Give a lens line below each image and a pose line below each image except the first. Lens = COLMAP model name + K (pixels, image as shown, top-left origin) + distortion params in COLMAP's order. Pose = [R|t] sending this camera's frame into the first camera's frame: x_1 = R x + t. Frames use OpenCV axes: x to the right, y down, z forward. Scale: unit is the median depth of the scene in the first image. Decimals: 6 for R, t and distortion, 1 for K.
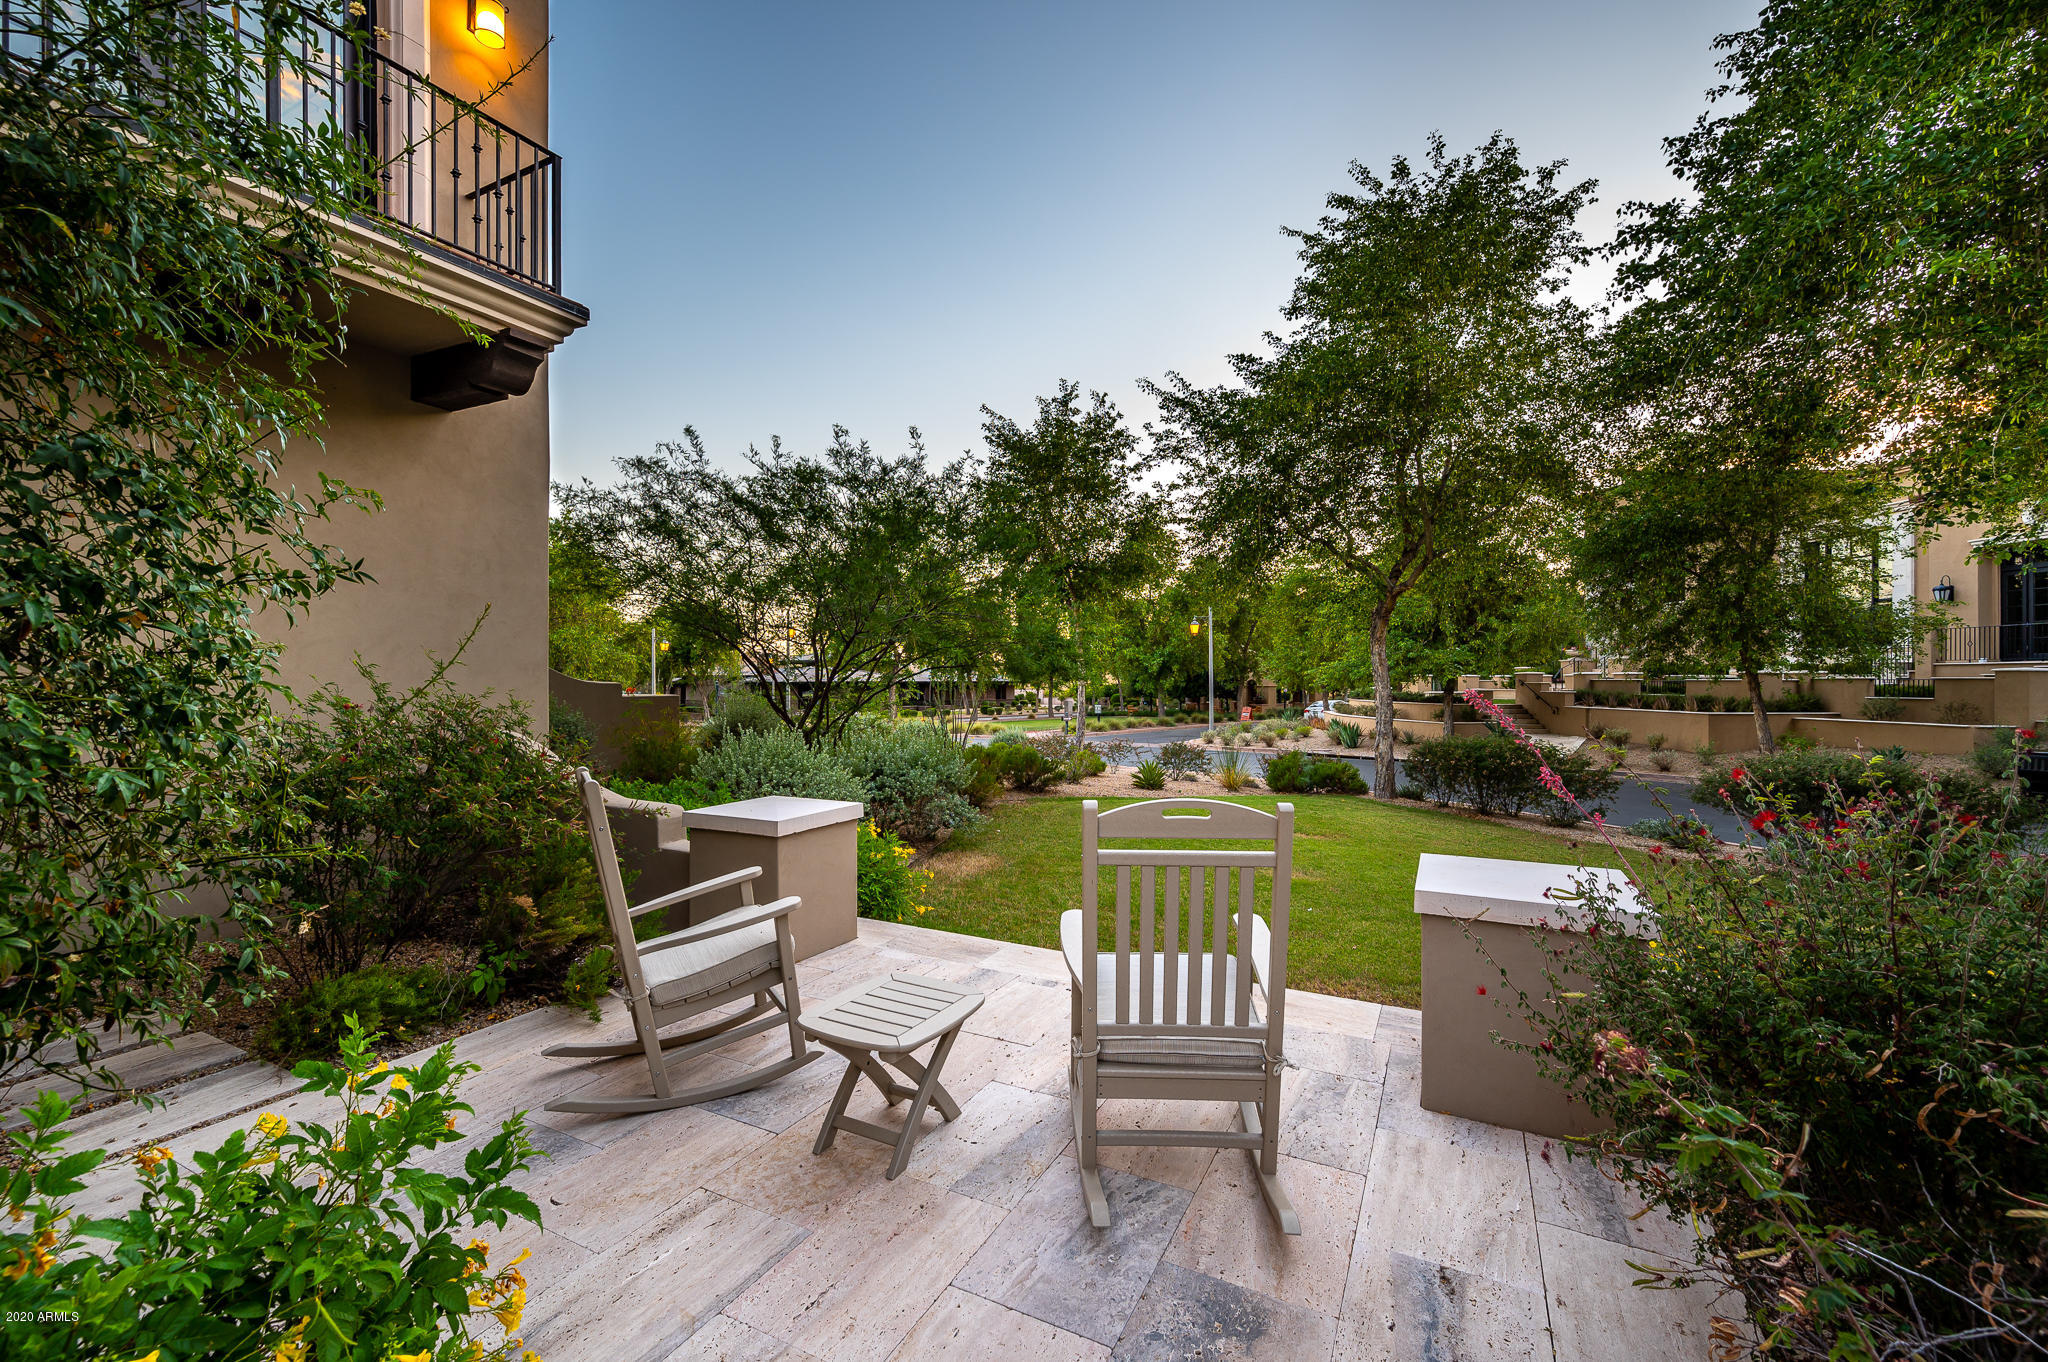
lens RADIAL K [[844.9, 0, 1015.6], [0, 844.9, 688.1], [0, 0, 1]] dist [0.003903, -0.000165]
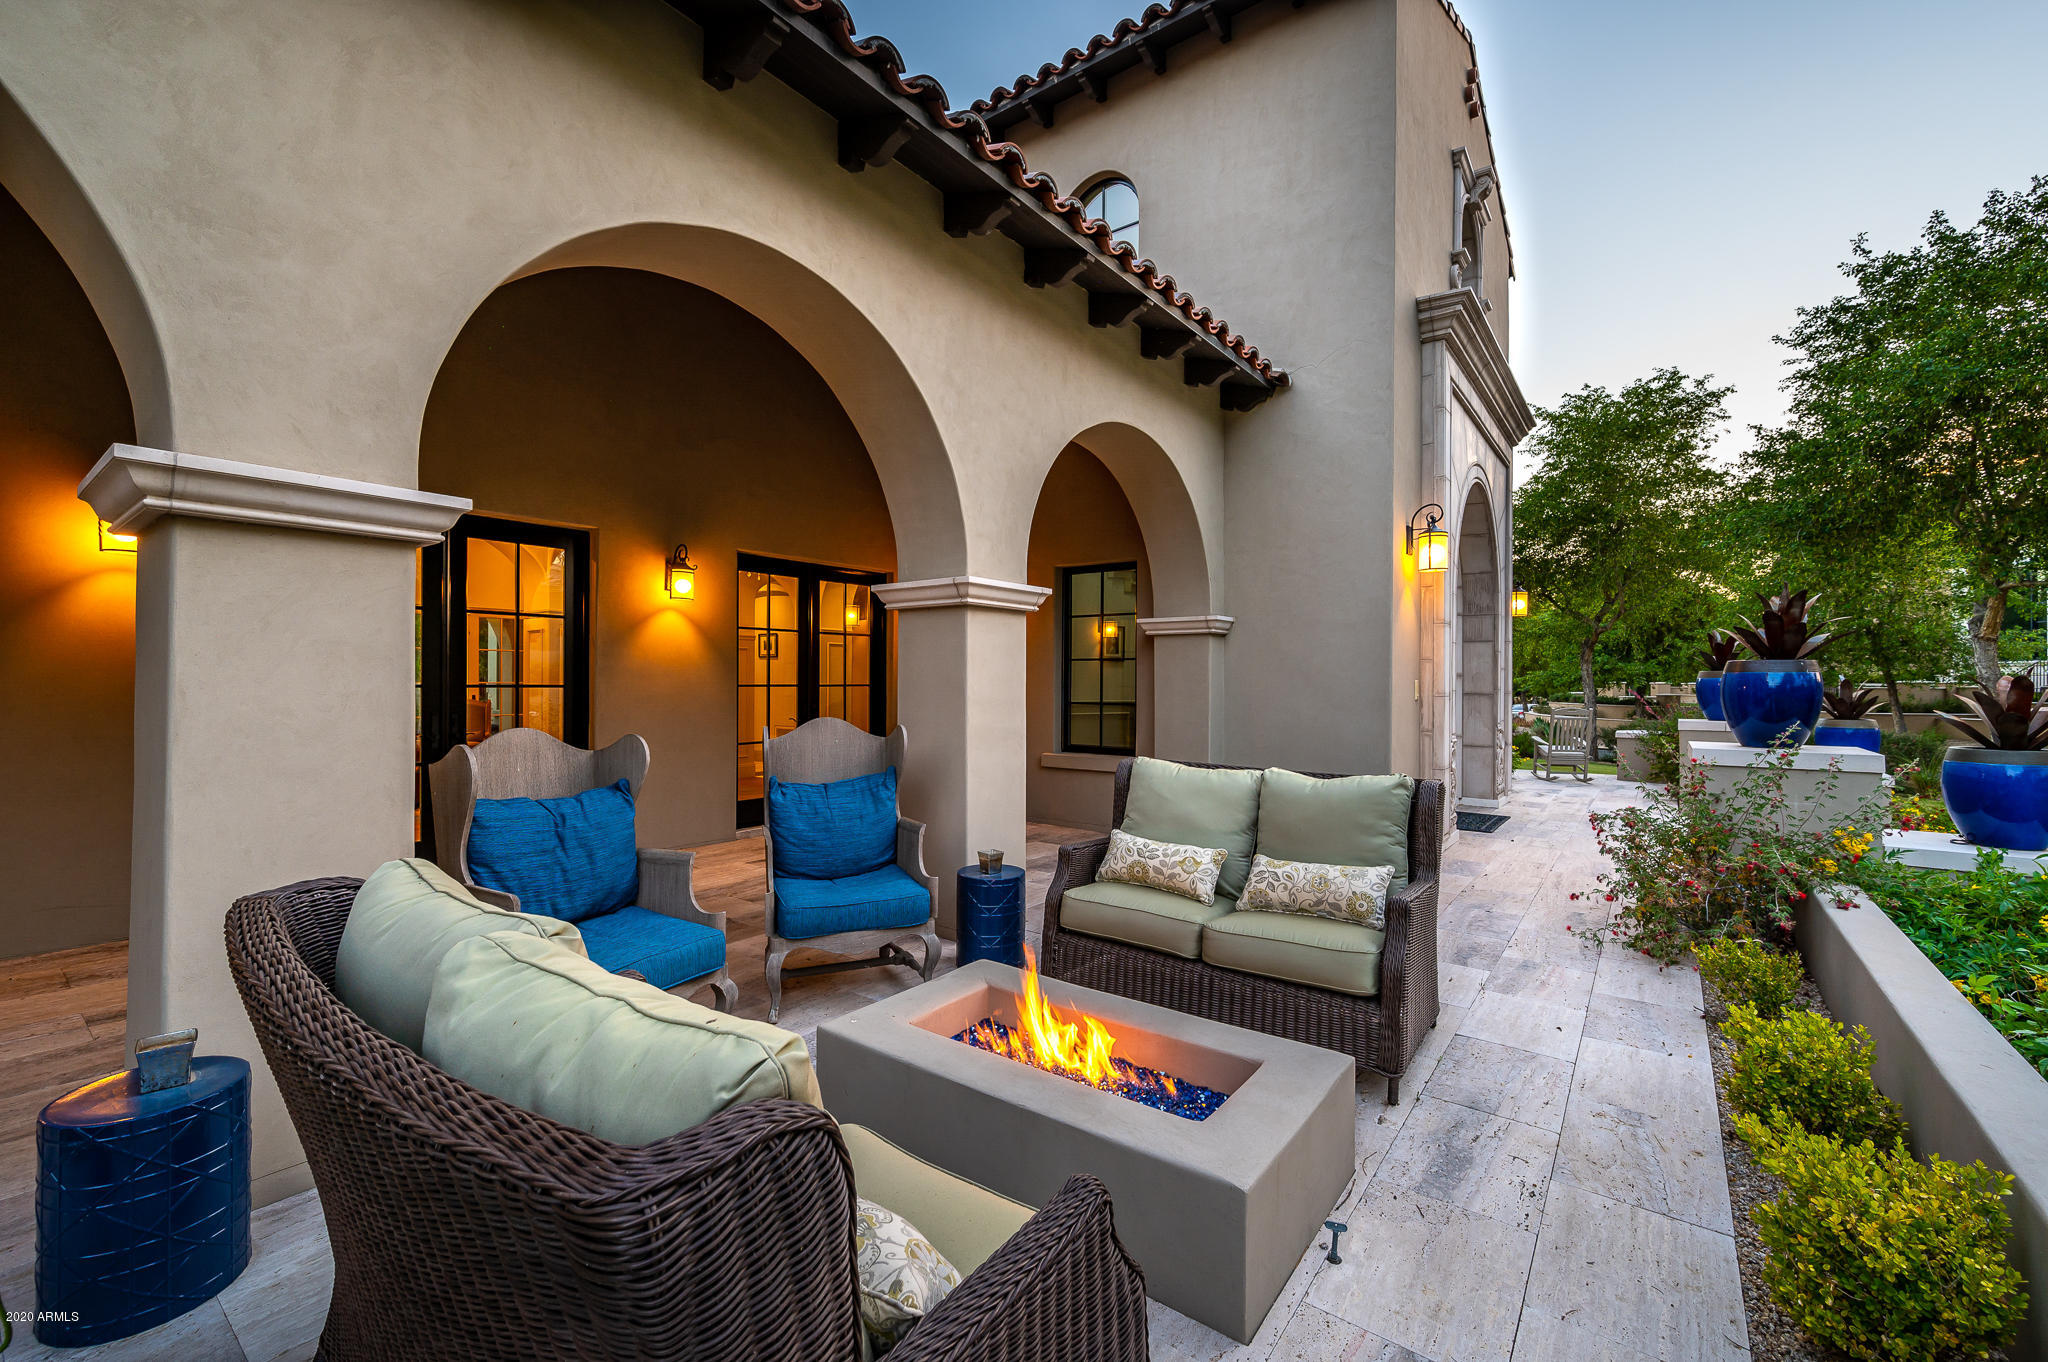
lens RADIAL K [[844.9, 0, 1032.0], [0, 844.9, 678.9], [0, 0, 1]] dist [0.003903, -0.000165]
pose [[0.988576, -0.007778, -0.150519, -0.203264], [0.005669, 0.999880, -0.014434, -0.009311], [0.150614, 0.013416, 0.988502, -0.402135]]
